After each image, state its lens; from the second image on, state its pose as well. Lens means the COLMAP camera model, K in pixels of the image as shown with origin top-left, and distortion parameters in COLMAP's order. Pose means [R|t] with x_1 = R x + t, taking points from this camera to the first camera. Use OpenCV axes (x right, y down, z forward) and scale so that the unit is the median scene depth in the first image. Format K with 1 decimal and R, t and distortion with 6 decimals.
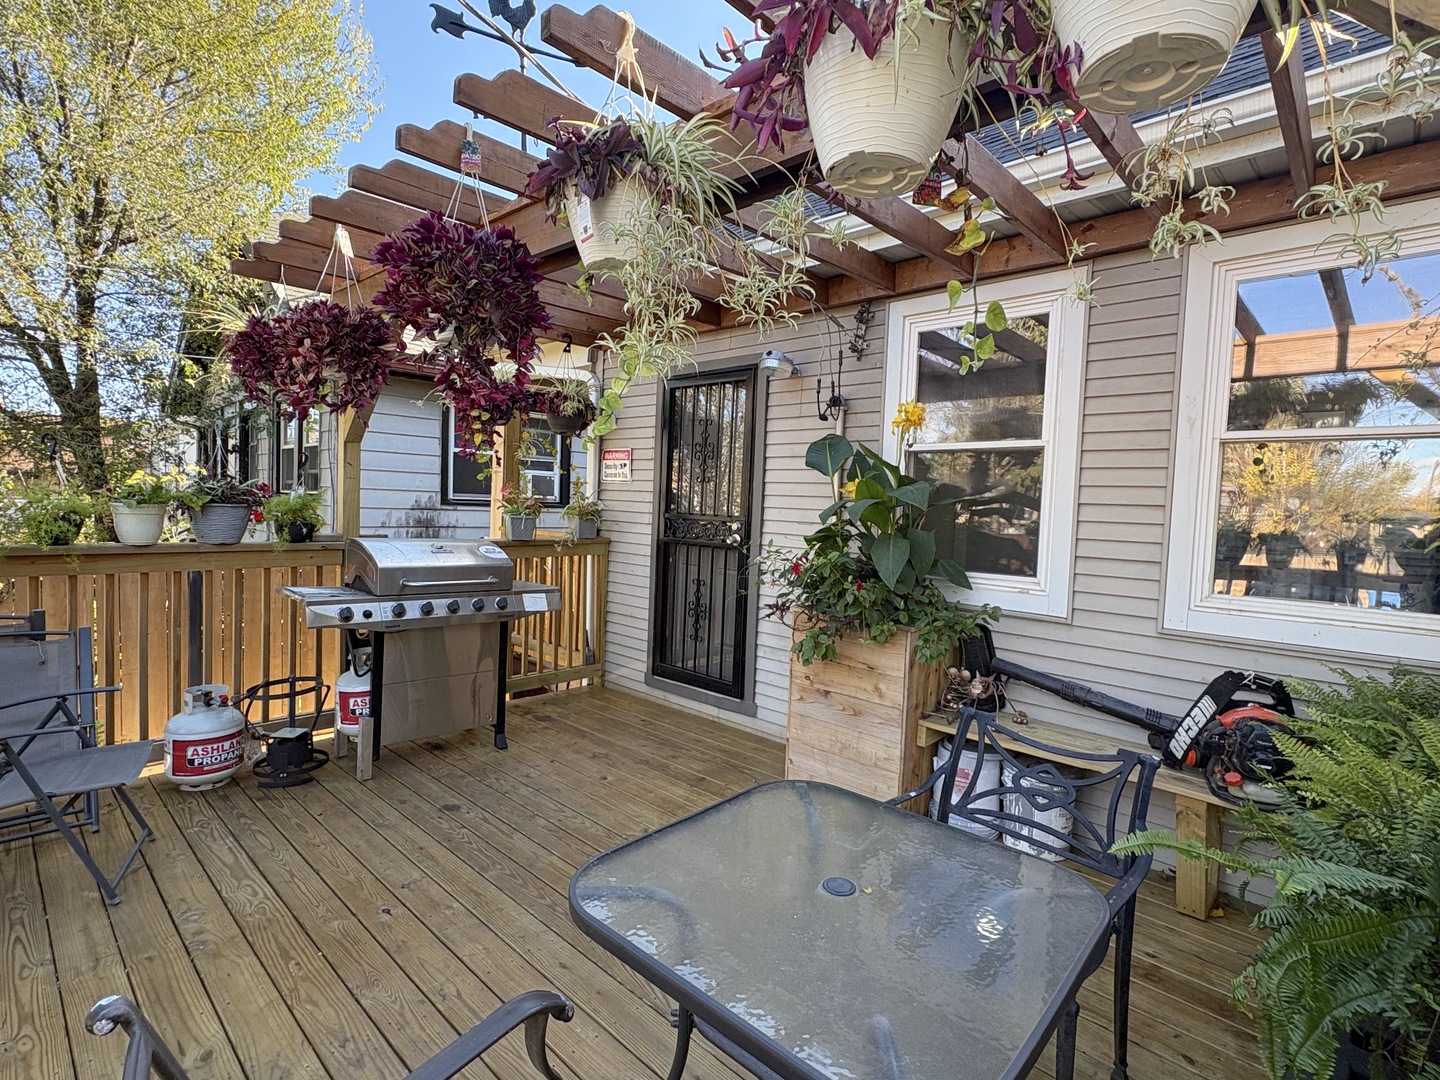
lens RADIAL K [[702.6, 0, 720.0], [0, 702.6, 540.0], [0, 0, 1]] dist [-0.000513, 0.001297]
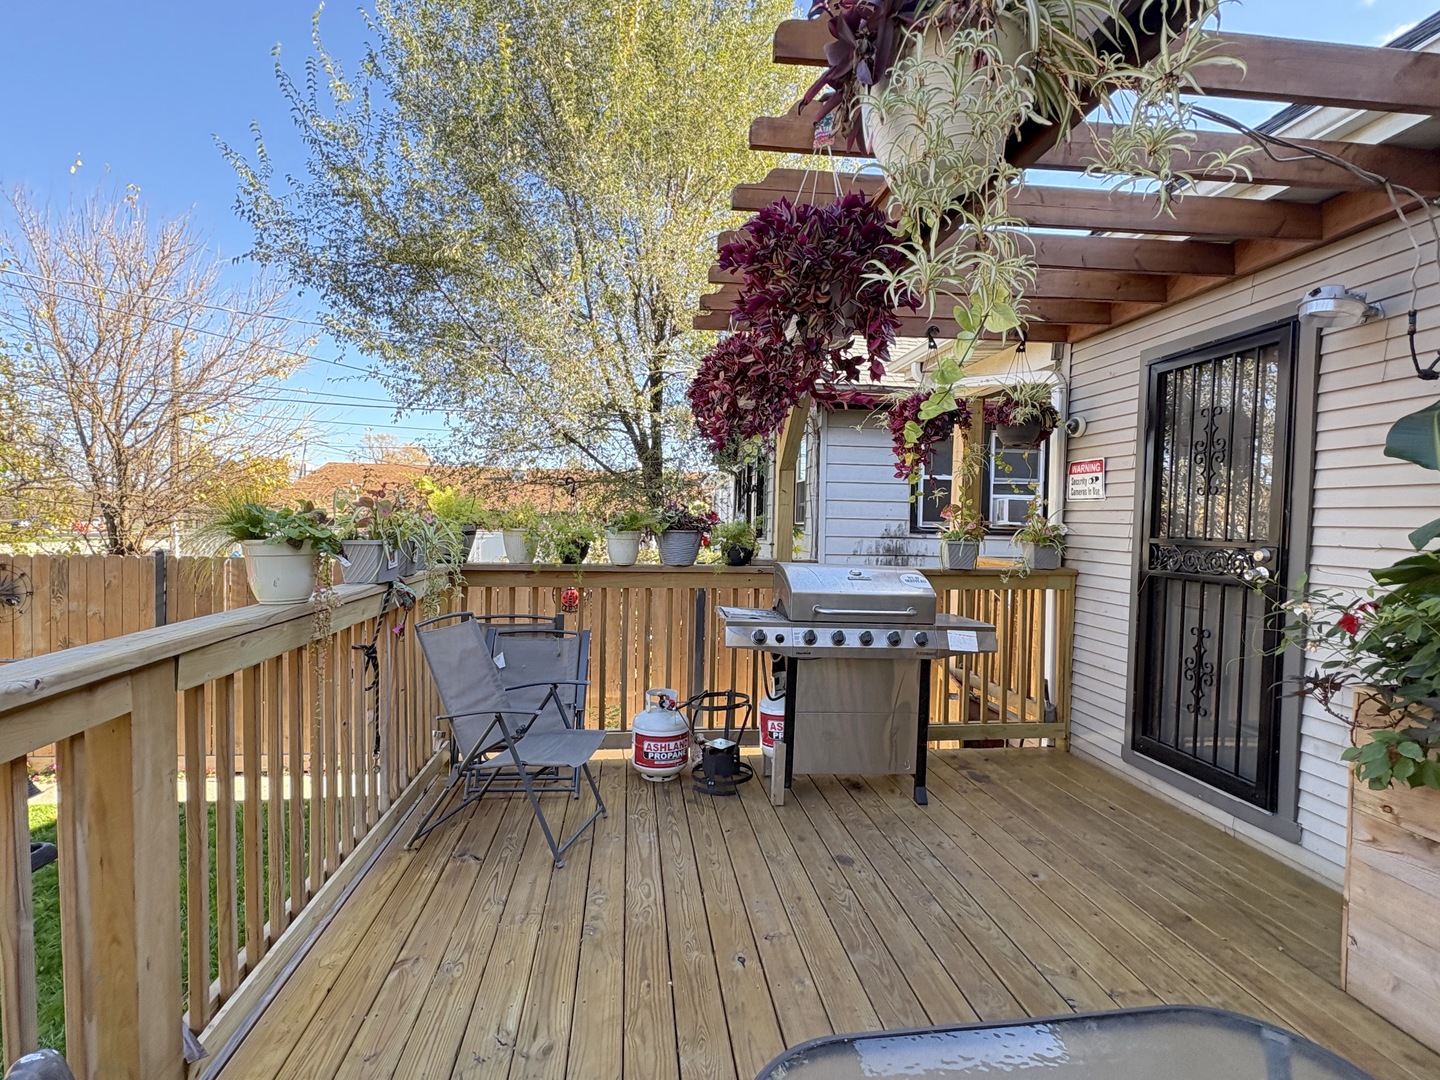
lens RADIAL K [[702.6, 0, 720.0], [0, 702.6, 540.0], [0, 0, 1]] dist [-0.000513, 0.001297]
pose [[0.768718, -0.004681, -0.639571, 0.060764], [-0.023956, 0.999061, -0.036107, 0.003351], [0.639139, 0.043078, 0.767884, 0.143935]]
